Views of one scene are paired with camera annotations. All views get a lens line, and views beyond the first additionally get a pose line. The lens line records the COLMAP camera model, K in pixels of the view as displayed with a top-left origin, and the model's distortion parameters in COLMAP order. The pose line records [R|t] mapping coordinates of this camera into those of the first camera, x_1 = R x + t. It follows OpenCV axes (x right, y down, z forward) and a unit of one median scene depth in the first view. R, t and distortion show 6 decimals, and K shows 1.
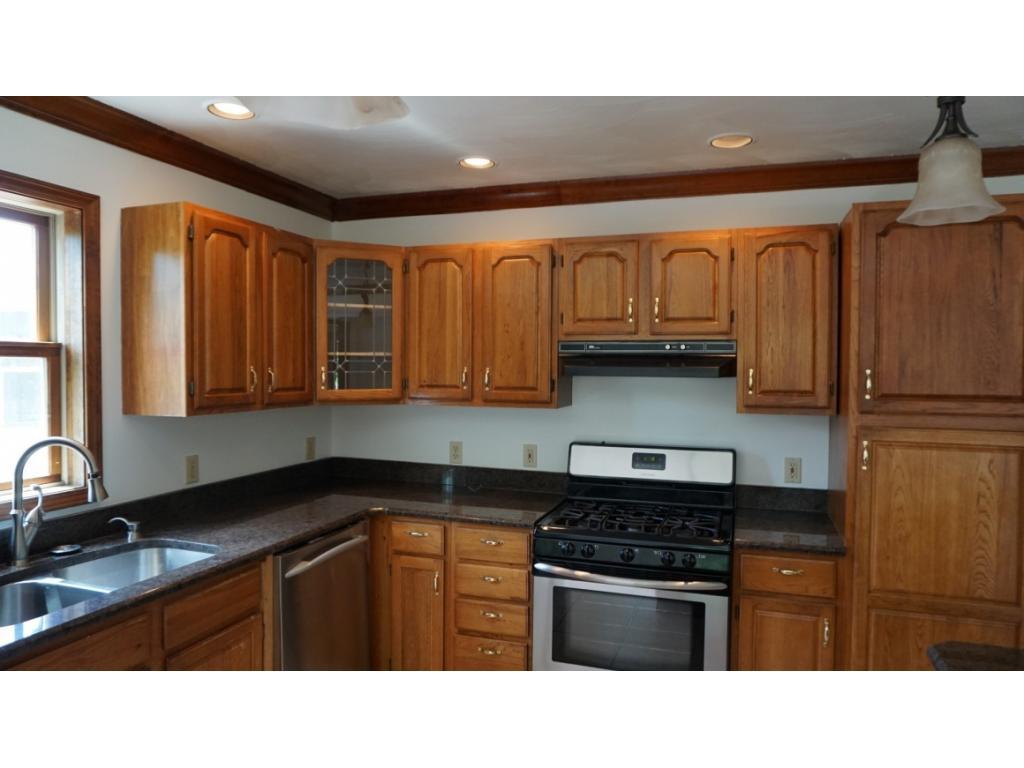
lens RADIAL K [[685.3, 0, 510.7], [0, 685.3, 384.4], [0, 0, 1]] dist [-0.051350, 0.038964]
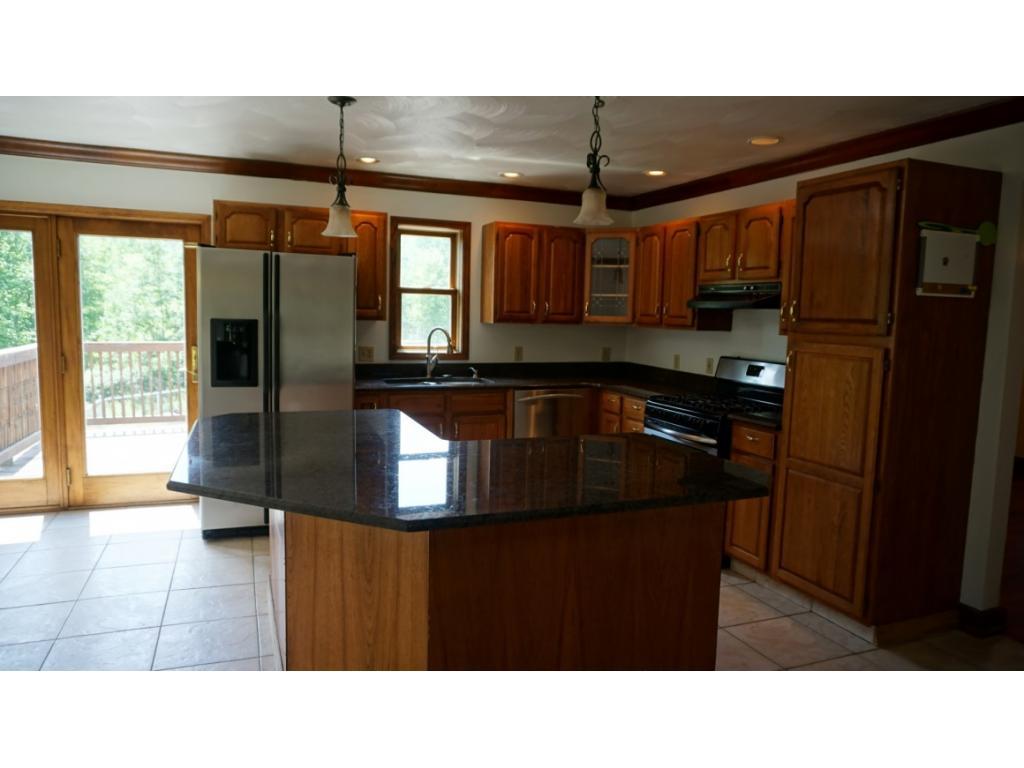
lens RADIAL K [[685.3, 0, 517.8], [0, 685.3, 388.2], [0, 0, 1]] dist [-0.051350, 0.038964]
pose [[0.656463, 0.093806, -0.748503, 1.028590], [-0.042715, 0.995269, 0.087269, 0.051522], [0.753148, -0.025317, 0.657364, -0.313639]]
